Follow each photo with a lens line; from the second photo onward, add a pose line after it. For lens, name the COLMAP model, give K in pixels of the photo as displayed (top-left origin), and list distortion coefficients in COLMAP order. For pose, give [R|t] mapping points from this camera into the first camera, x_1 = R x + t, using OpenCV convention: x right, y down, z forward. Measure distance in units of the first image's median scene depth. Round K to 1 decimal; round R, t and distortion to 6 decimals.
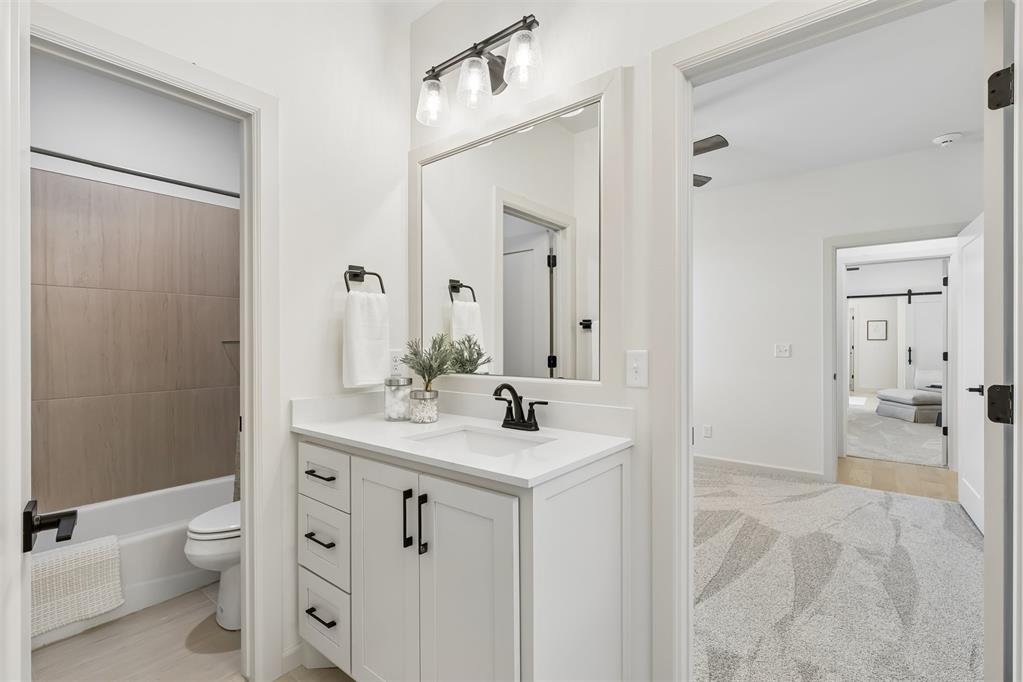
lens RADIAL K [[460.0, 0, 511.3], [0, 460.0, 343.8], [0, 0, 1]] dist [0.001183, 0.000977]
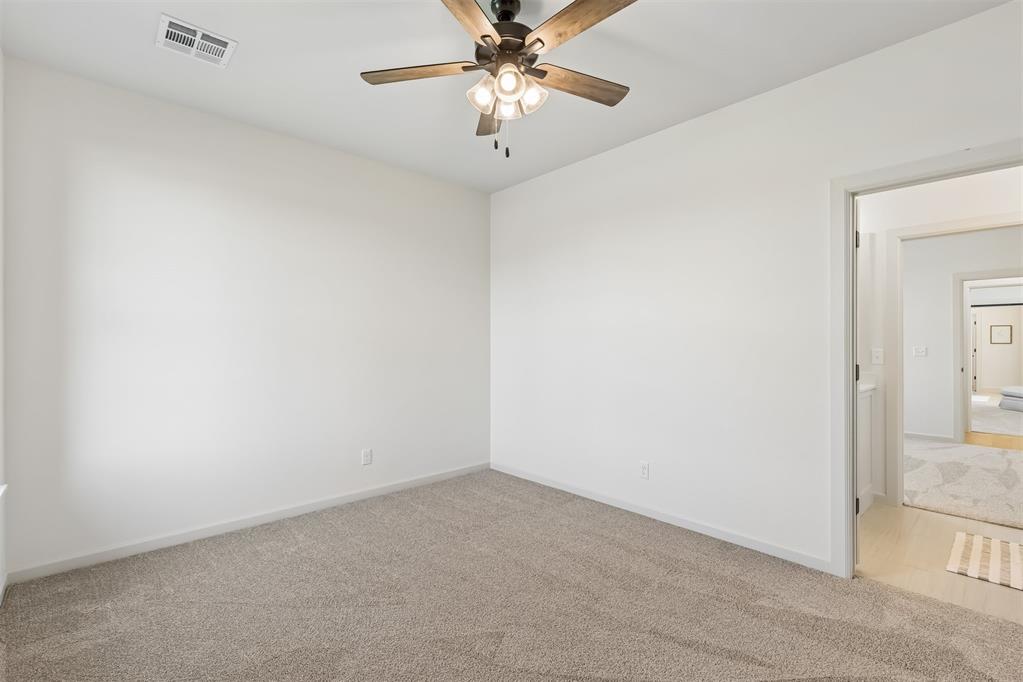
lens RADIAL K [[460.0, 0, 511.3], [0, 460.0, 343.8], [0, 0, 1]] dist [0.001183, 0.000977]
pose [[0.988947, 0.001133, -0.148264, -0.506821], [-0.001947, 0.999984, -0.005344, 0.000911], [0.148256, 0.005574, 0.988933, -0.672291]]
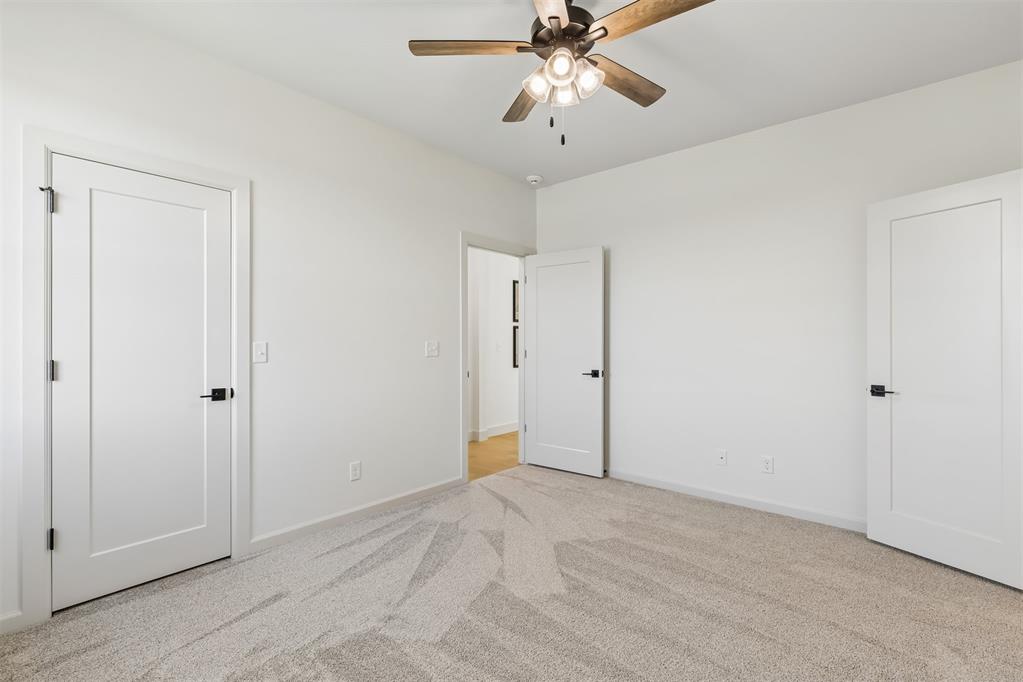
lens RADIAL K [[463.2, 0, 511.8], [0, 463.2, 346.2], [0, 0, 1]] dist [0.013442, 0.000167]
pose [[0.029330, -0.013301, 0.999481, -0.303280], [-0.000362, 0.999911, 0.013318, -0.002999], [-0.999570, -0.000752, 0.029323, 0.930279]]
